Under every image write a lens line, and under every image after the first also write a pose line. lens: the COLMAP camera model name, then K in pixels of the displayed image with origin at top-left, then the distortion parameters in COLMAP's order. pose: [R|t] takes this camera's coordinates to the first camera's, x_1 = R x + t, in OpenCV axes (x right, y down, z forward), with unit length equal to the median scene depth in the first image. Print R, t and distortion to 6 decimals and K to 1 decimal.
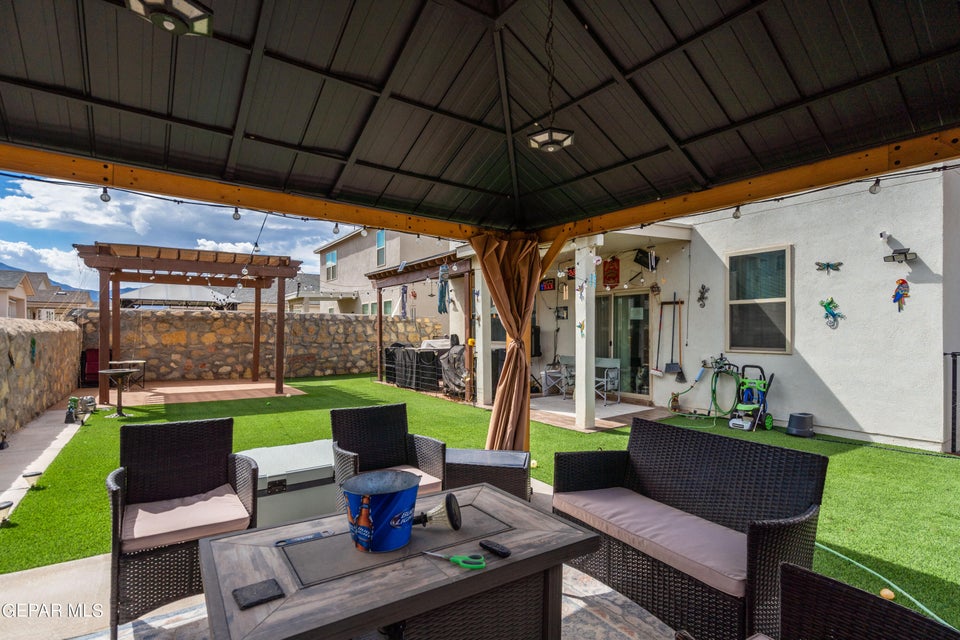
lens RADIAL K [[460.0, 0, 481.4], [0, 460.0, 327.5], [0, 0, 1]] dist [-0.003598, -0.001683]
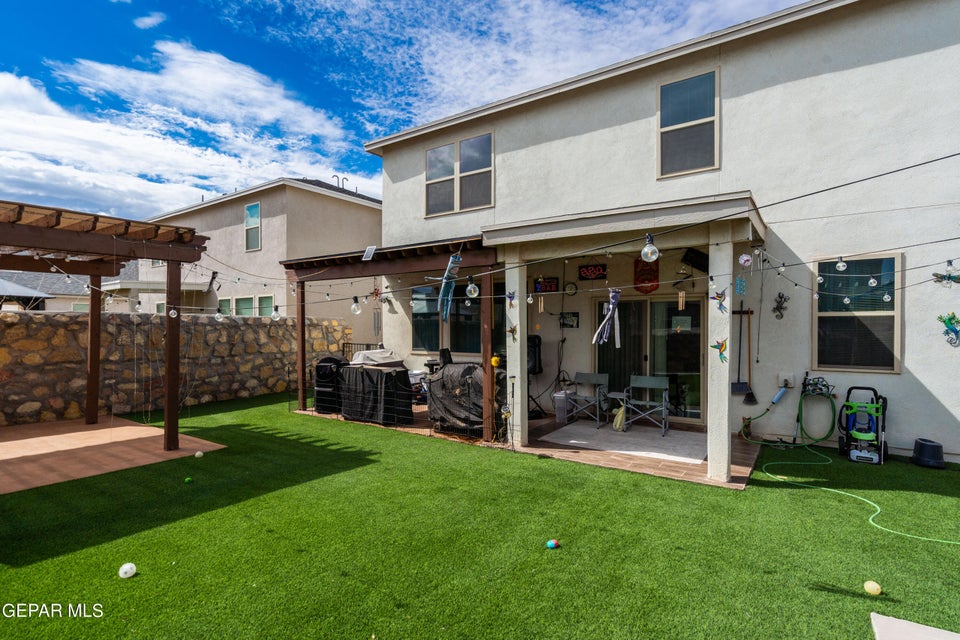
lens RADIAL K [[460.0, 0, 481.4], [0, 460.0, 327.5], [0, 0, 1]] dist [-0.003598, -0.001683]
pose [[0.936357, -0.003186, 0.351034, -0.245965], [-0.000135, 0.999955, 0.009436, -0.024232], [-0.351049, -0.008883, 0.936315, 0.260736]]
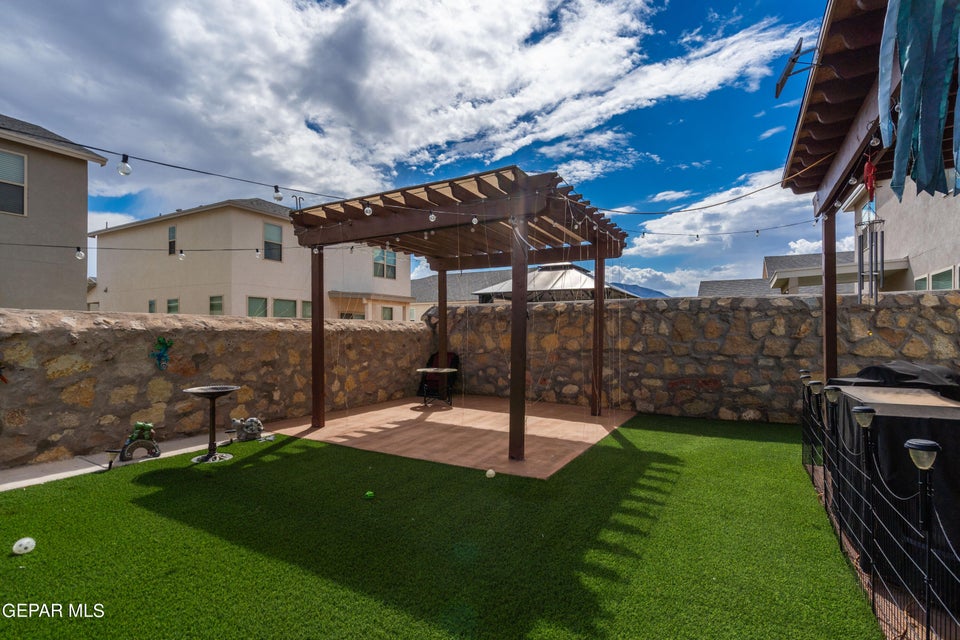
lens RADIAL K [[460.0, 0, 481.4], [0, 460.0, 327.5], [0, 0, 1]] dist [-0.003598, -0.001683]
pose [[0.438047, -0.012202, -0.898869, -0.020165], [0.005116, 0.999926, -0.011080, 0.010179], [0.898938, 0.000255, 0.438077, 0.700316]]
